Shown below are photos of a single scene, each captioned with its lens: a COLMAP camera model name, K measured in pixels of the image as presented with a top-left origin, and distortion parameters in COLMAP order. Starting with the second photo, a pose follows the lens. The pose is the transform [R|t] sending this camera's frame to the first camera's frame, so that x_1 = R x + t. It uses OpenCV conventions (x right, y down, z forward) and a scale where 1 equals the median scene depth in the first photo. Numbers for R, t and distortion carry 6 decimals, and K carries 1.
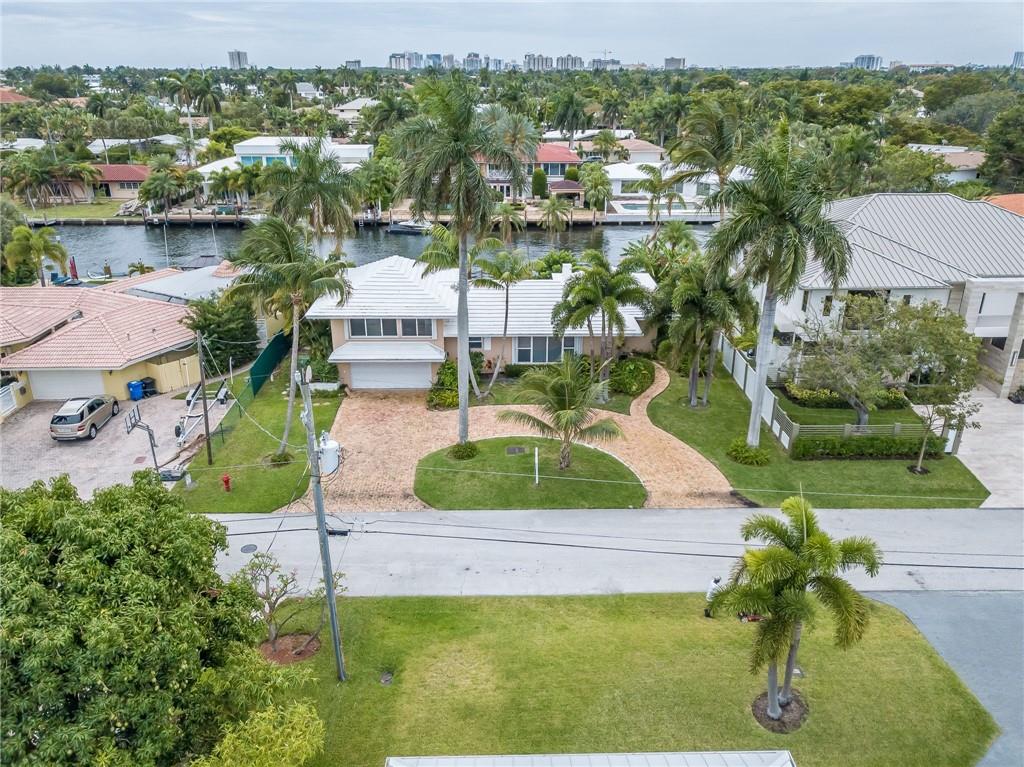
lens RADIAL K [[787.0, 0, 512.0], [0, 787.0, 383.5], [0, 0, 1]] dist [0.012833, 0.005149]
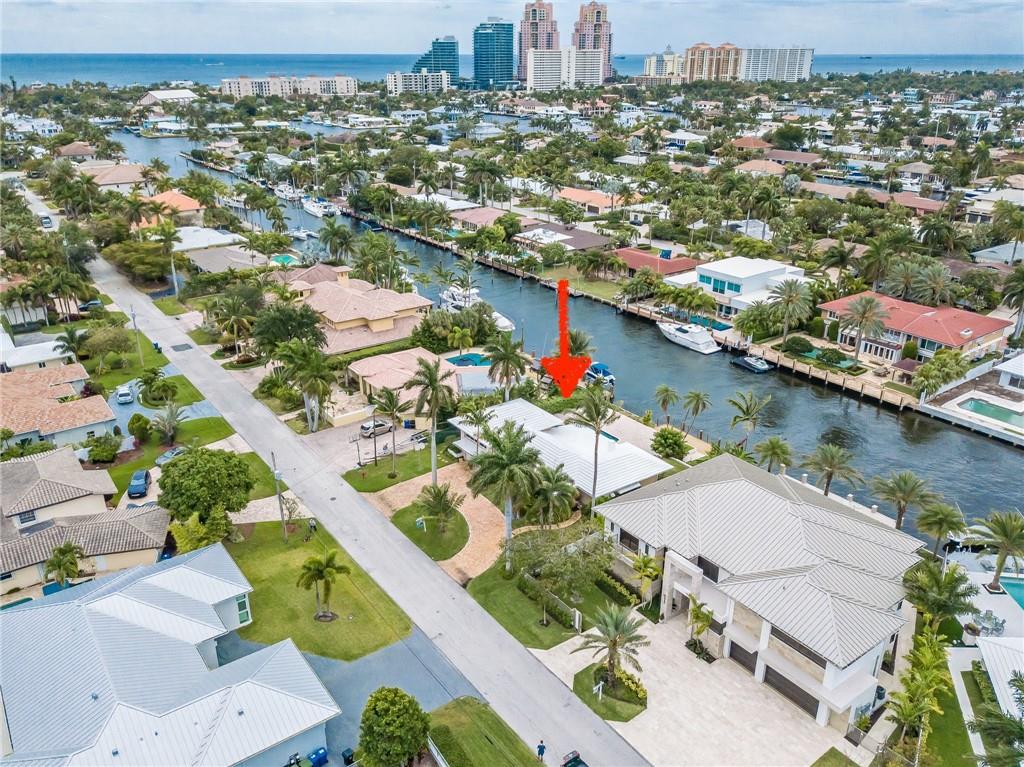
lens RADIAL K [[795.9, 0, 512.0], [0, 795.9, 383.5], [0, 0, 1]] dist [0.049278, -0.001564]
pose [[0.572394, 0.315309, -0.756931, 1.448918], [-0.304746, 0.938793, 0.160616, -0.582396], [0.761246, 0.138736, 0.633449, -0.253503]]
